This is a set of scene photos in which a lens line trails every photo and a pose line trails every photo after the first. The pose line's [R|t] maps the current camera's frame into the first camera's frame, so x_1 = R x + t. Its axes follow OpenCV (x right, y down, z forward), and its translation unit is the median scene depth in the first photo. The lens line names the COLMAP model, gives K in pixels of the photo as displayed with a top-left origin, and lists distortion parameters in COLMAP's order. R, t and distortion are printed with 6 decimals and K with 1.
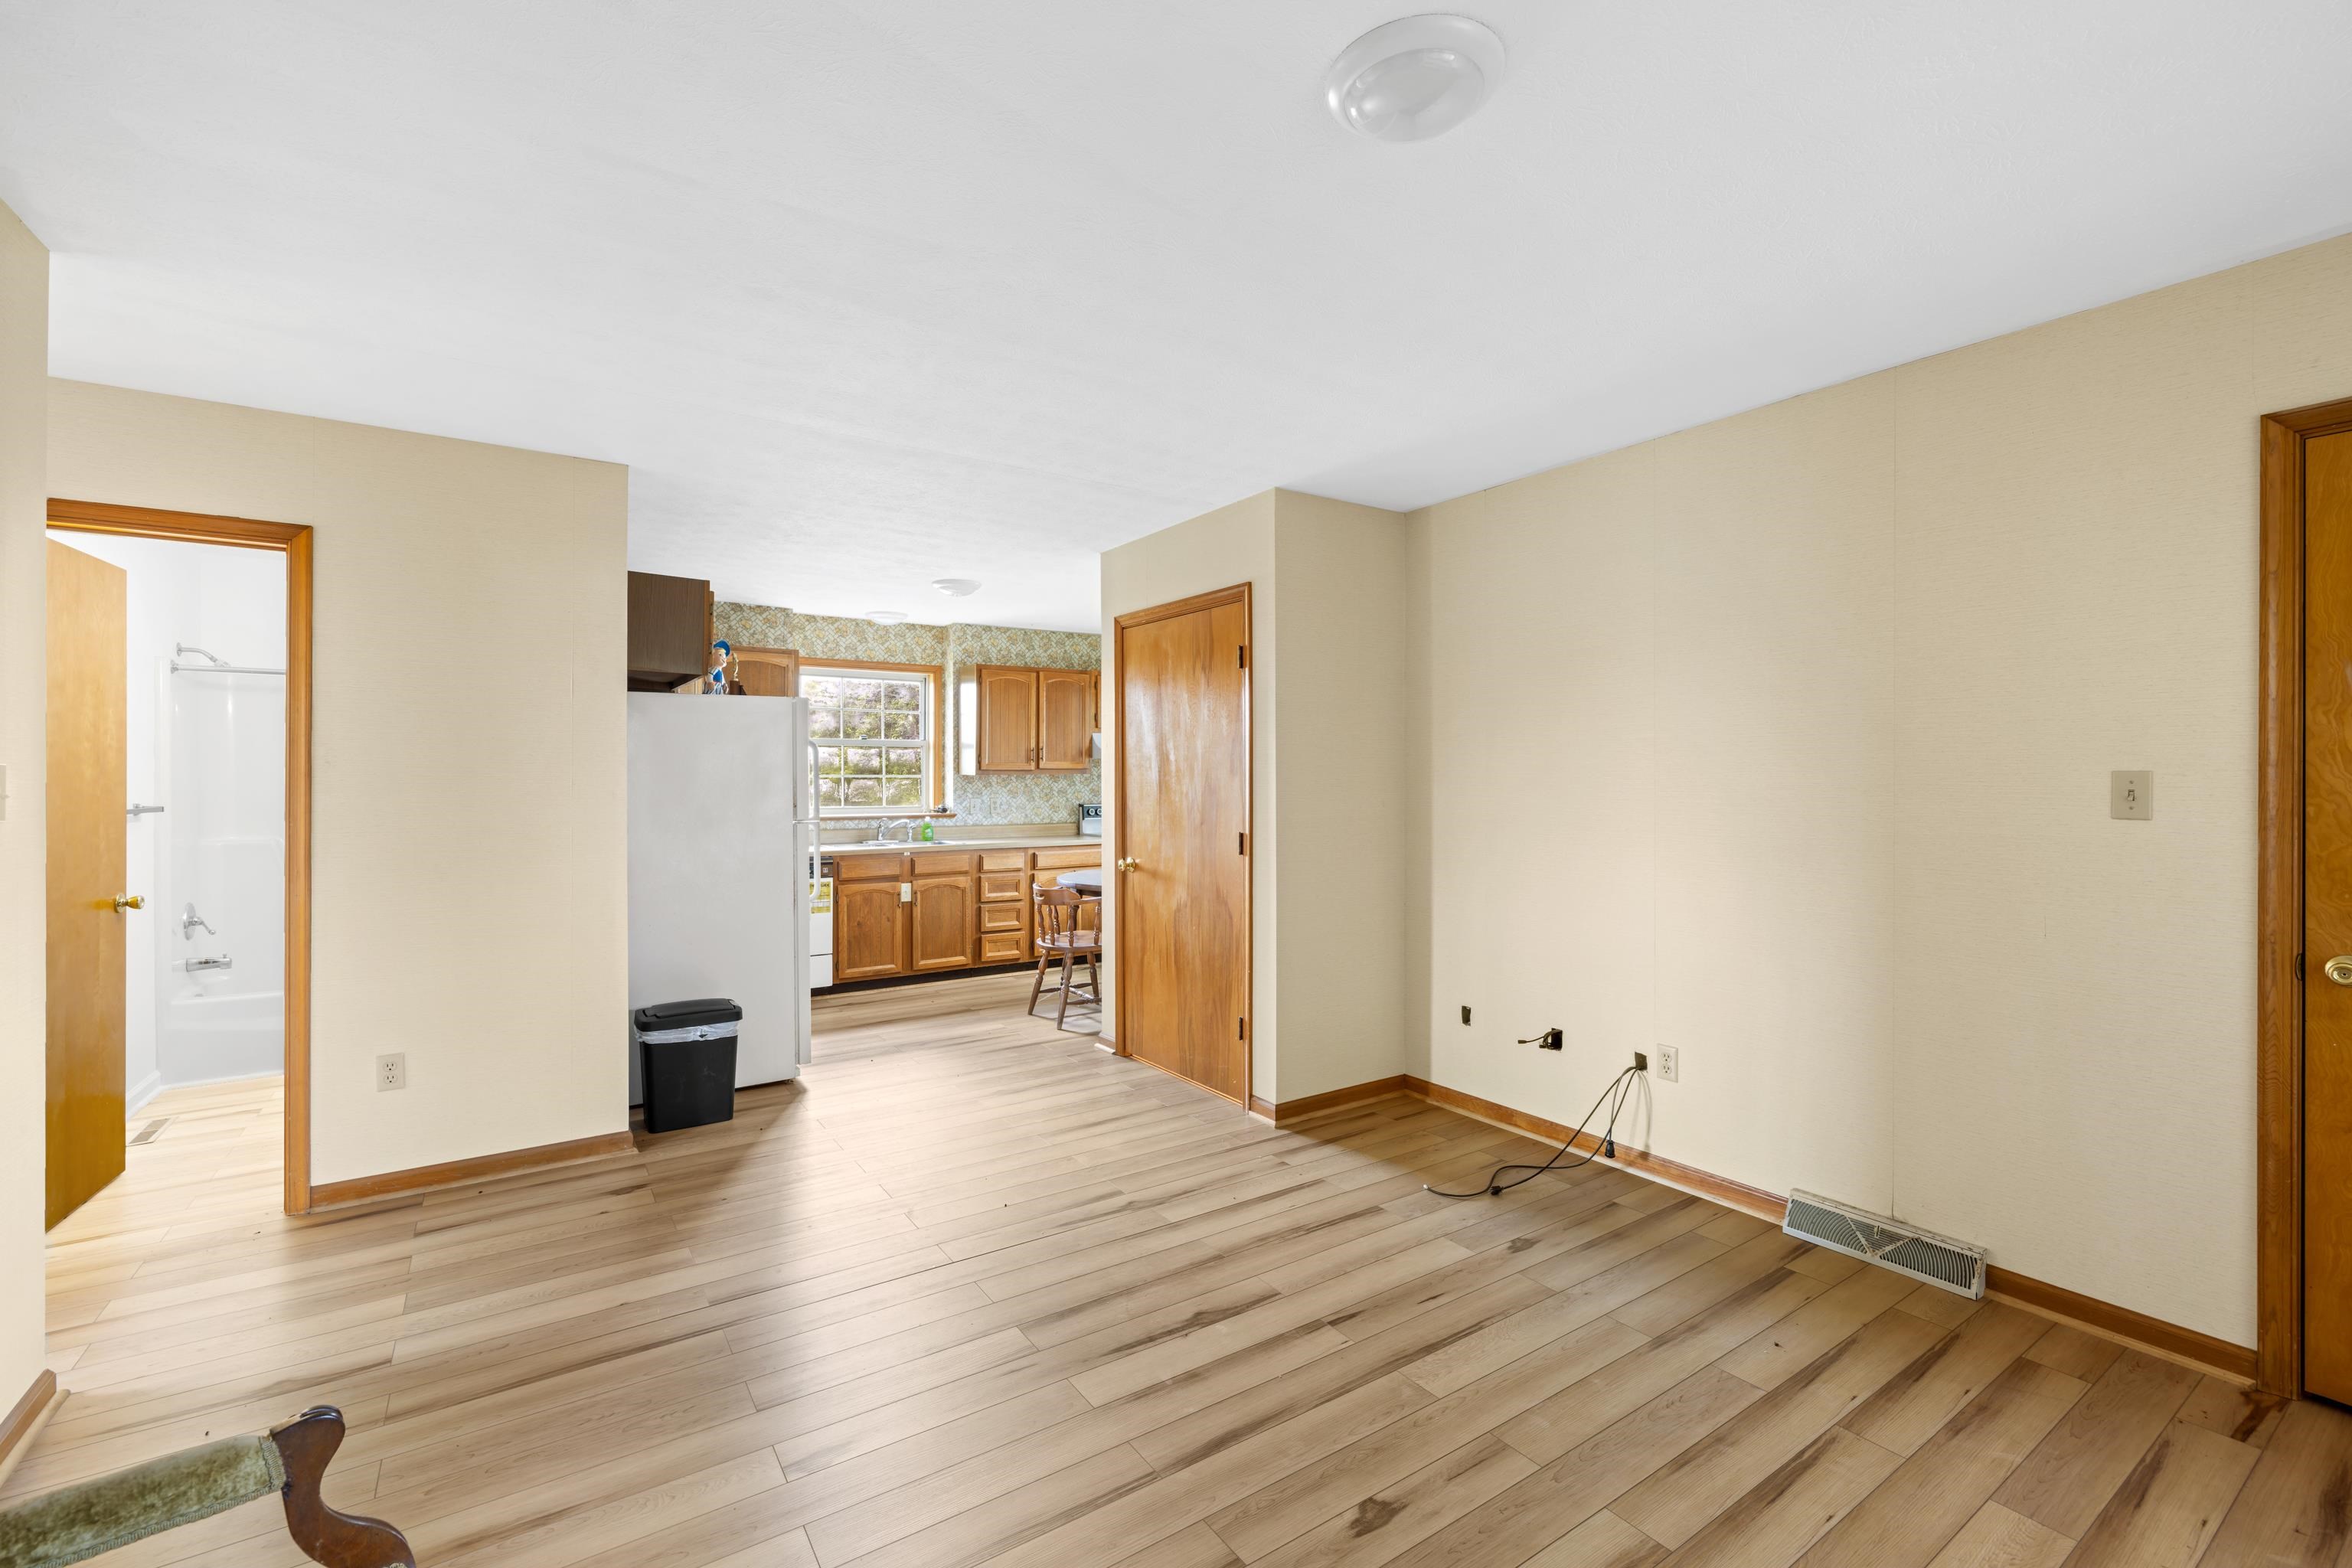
lens RADIAL K [[991.4, 0, 1176.5], [0, 991.4, 785.9], [0, 0, 1]] dist [-0.001106, -0.000302]
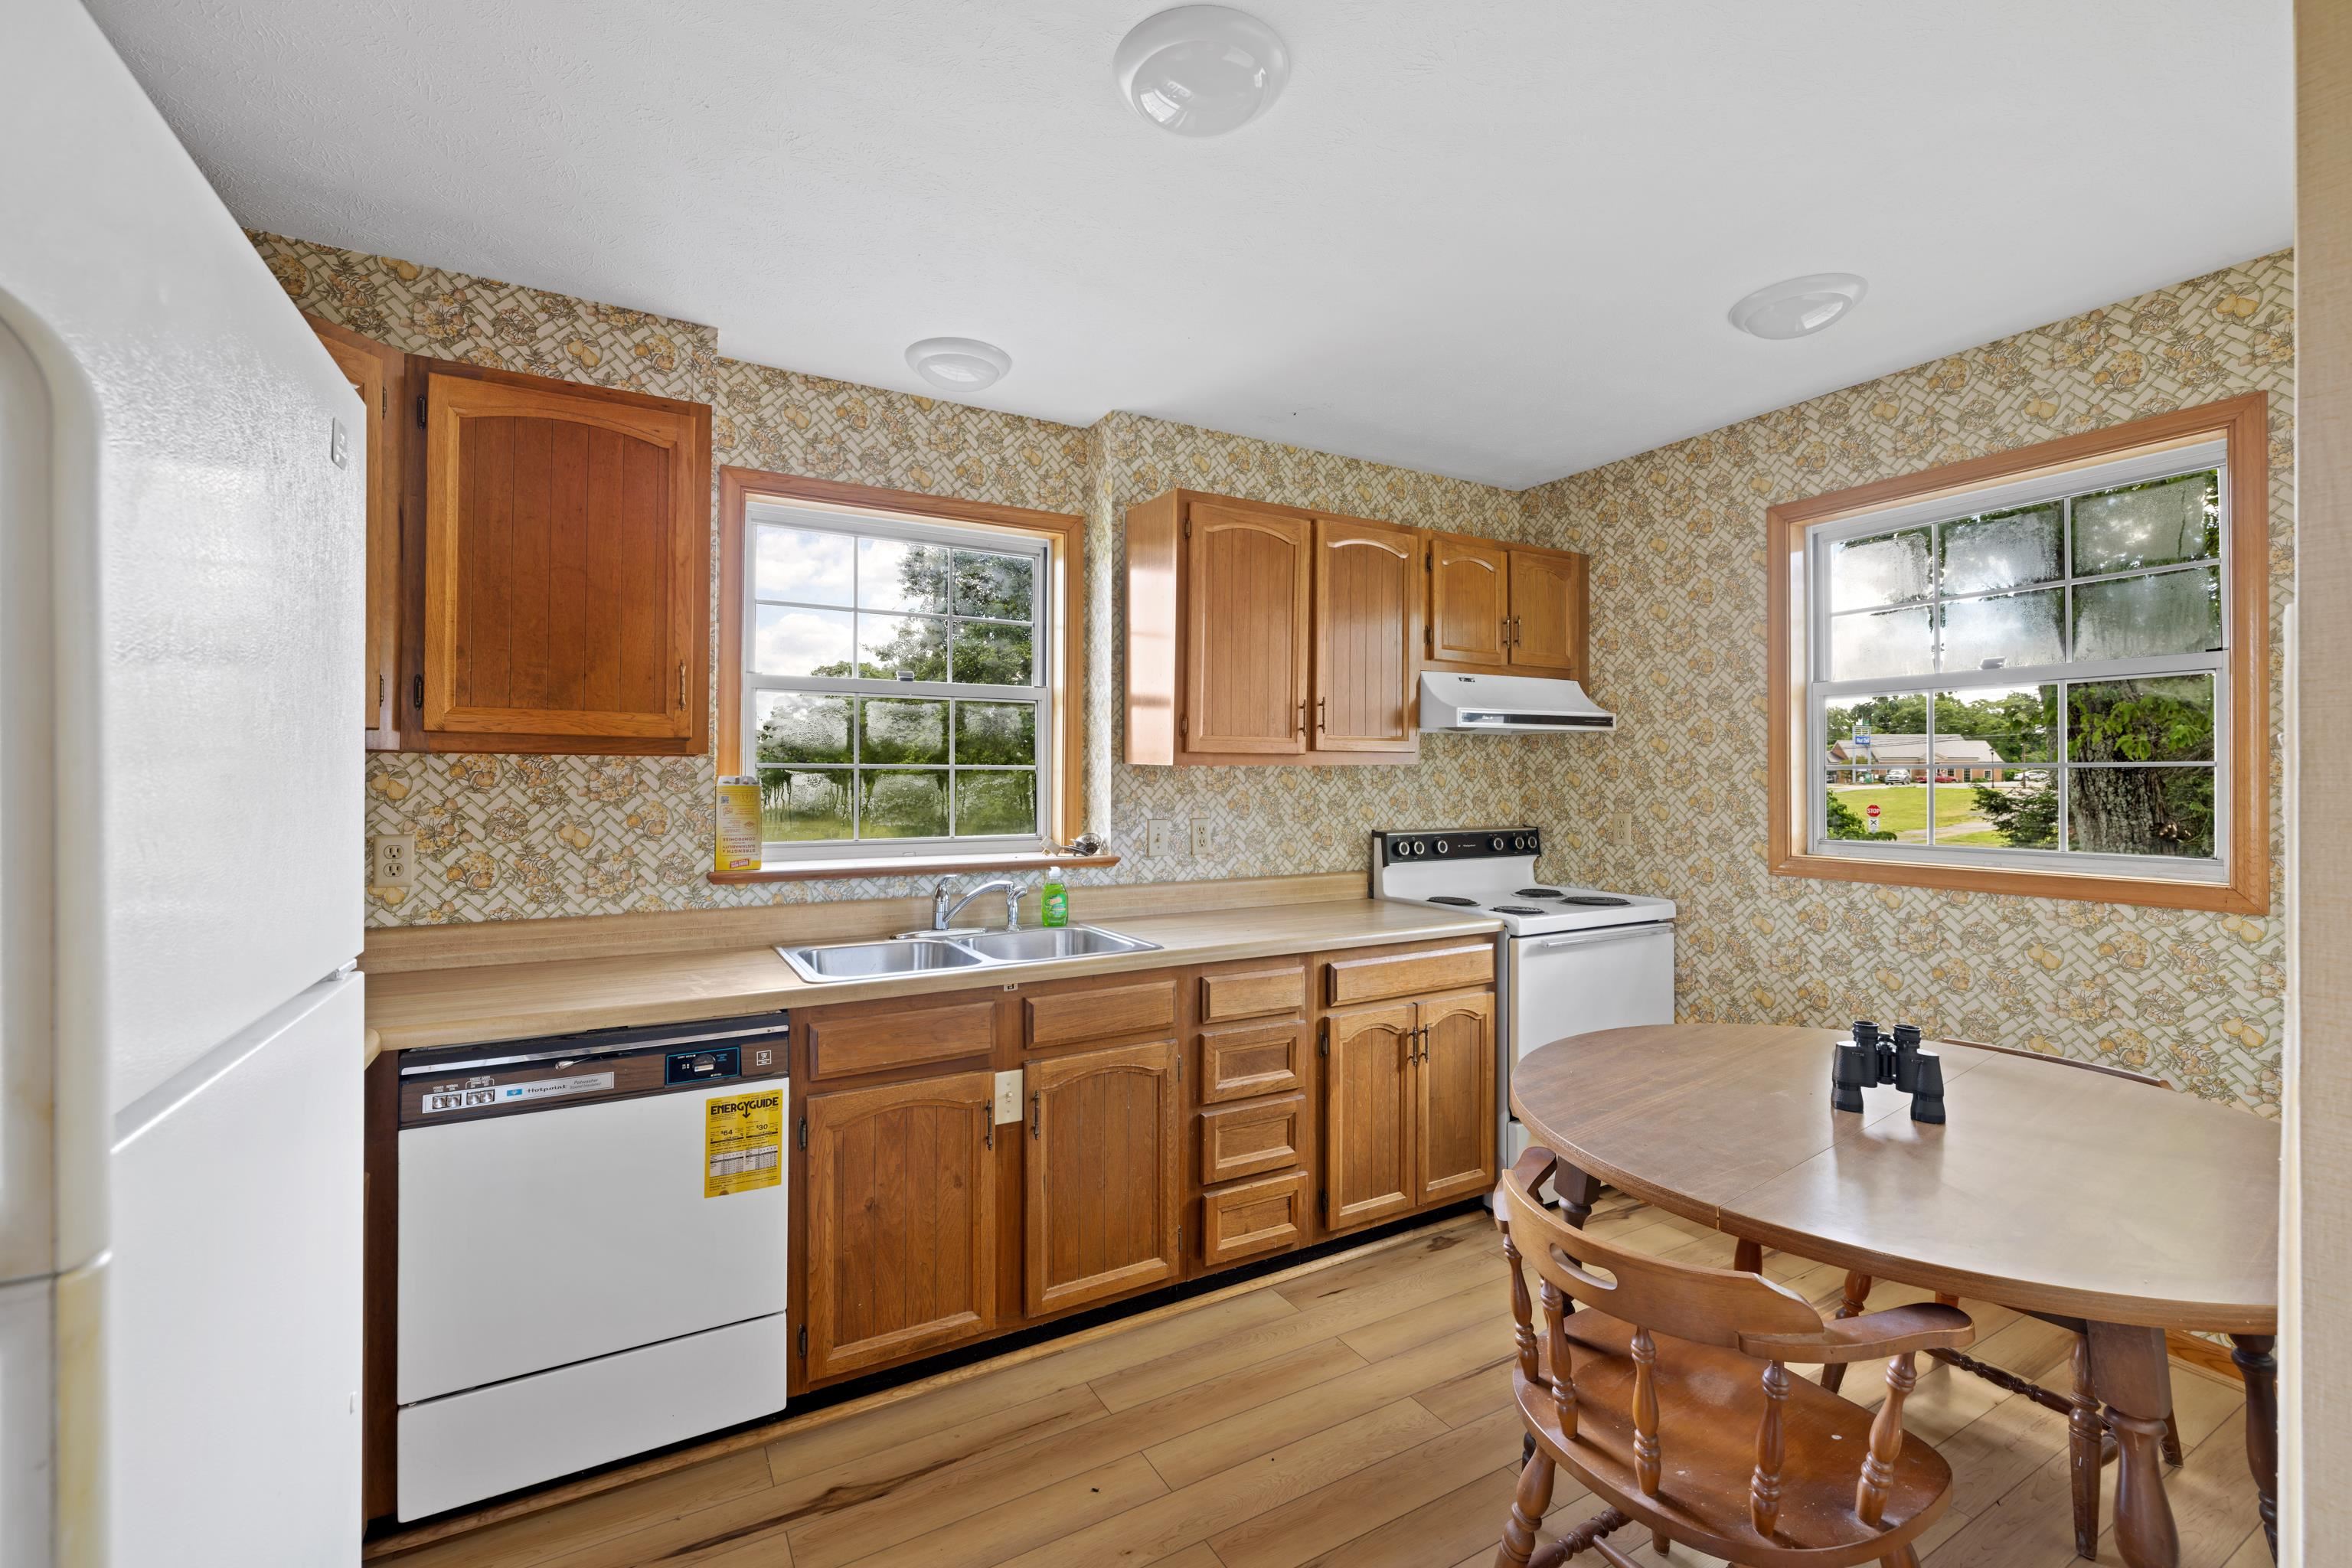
lens RADIAL K [[991.4, 0, 1175.6], [0, 991.4, 776.0], [0, 0, 1]] dist [-0.001106, -0.000302]
pose [[0.997233, 0.002552, -0.074292, -0.189795], [-0.003303, 0.999945, -0.009987, -0.002730], [0.074262, 0.010204, 0.997187, 0.659829]]
